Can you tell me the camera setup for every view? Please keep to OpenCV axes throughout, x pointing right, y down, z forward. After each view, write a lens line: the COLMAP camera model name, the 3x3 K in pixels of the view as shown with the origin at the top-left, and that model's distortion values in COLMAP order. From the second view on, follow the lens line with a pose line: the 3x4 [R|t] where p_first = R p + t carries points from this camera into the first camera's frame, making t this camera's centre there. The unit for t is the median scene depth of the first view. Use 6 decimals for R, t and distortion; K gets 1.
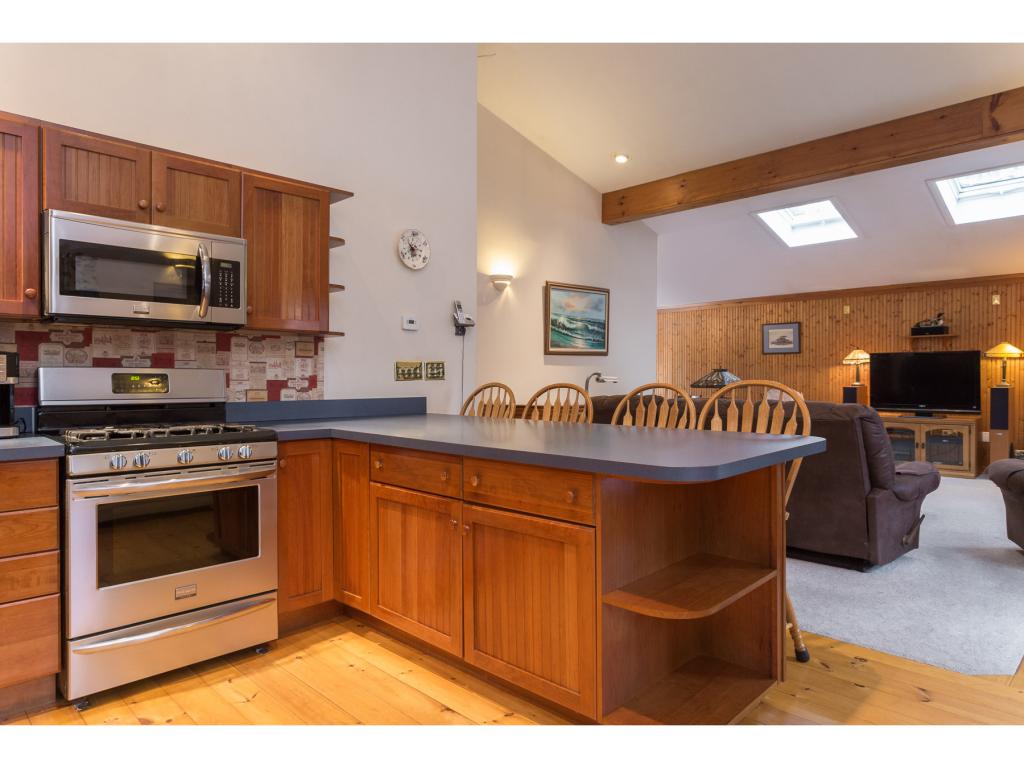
lens RADIAL K [[663.5, 0, 518.5], [0, 663.5, 379.5], [0, 0, 1]] dist [-0.016847, 0.004071]
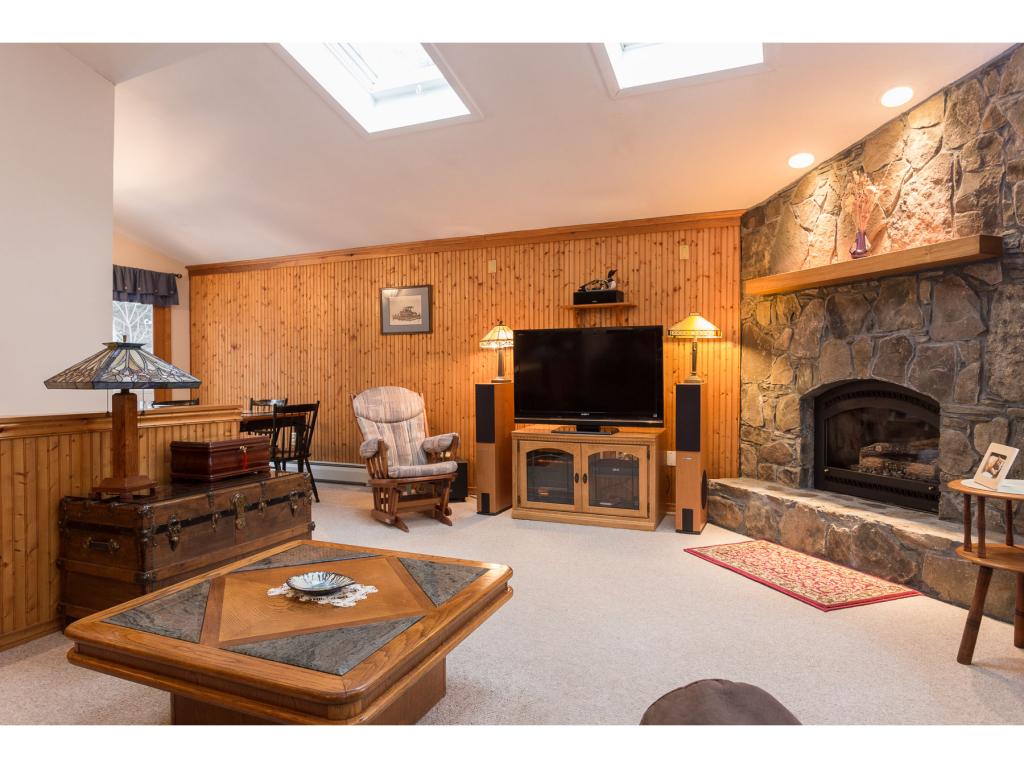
lens RADIAL K [[630.3, 0, 534.5], [0, 630.3, 377.6], [0, 0, 1]] dist [-0.019965, 0.008442]
pose [[0.927128, -0.001451, 0.374741, 0.341458], [0.001983, 0.999997, -0.001035, 0.005925], [-0.374739, 0.001703, 0.927129, 0.460119]]
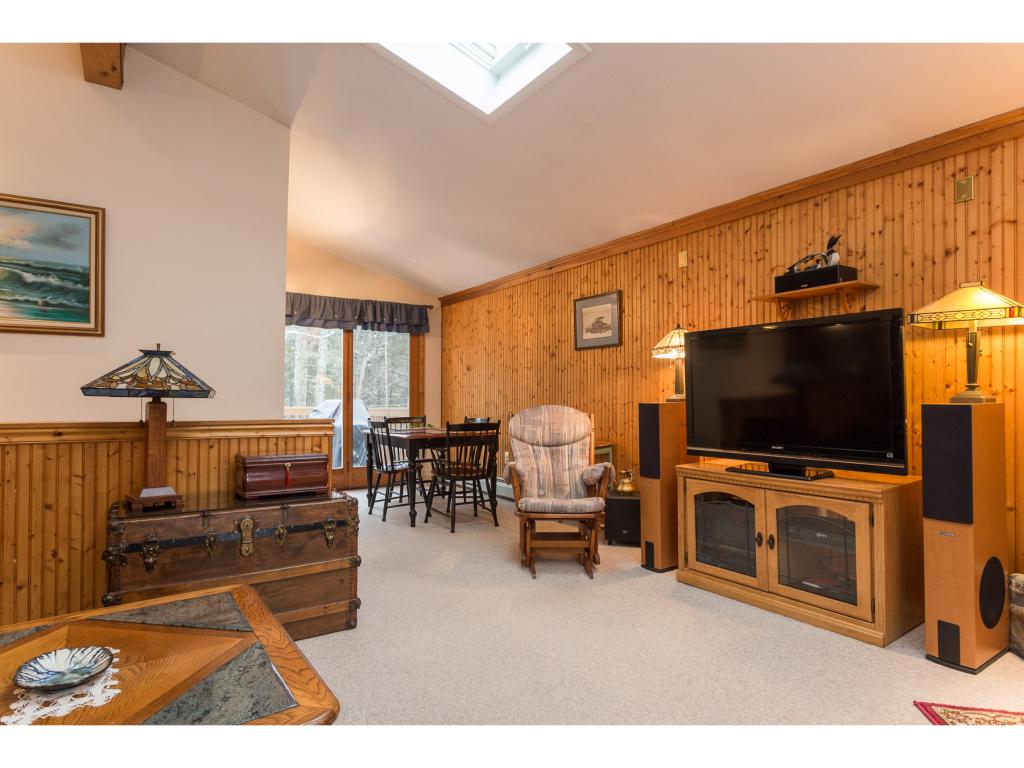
lens RADIAL K [[577.5, 0, 521.4], [0, 577.5, 387.3], [0, 0, 1]] dist [-0.004816, 0.004394]
pose [[0.981946, 0.003045, -0.189137, 0.517023], [-0.008635, 0.999550, -0.028742, 0.013099], [0.188964, 0.029856, 0.981530, 0.594066]]
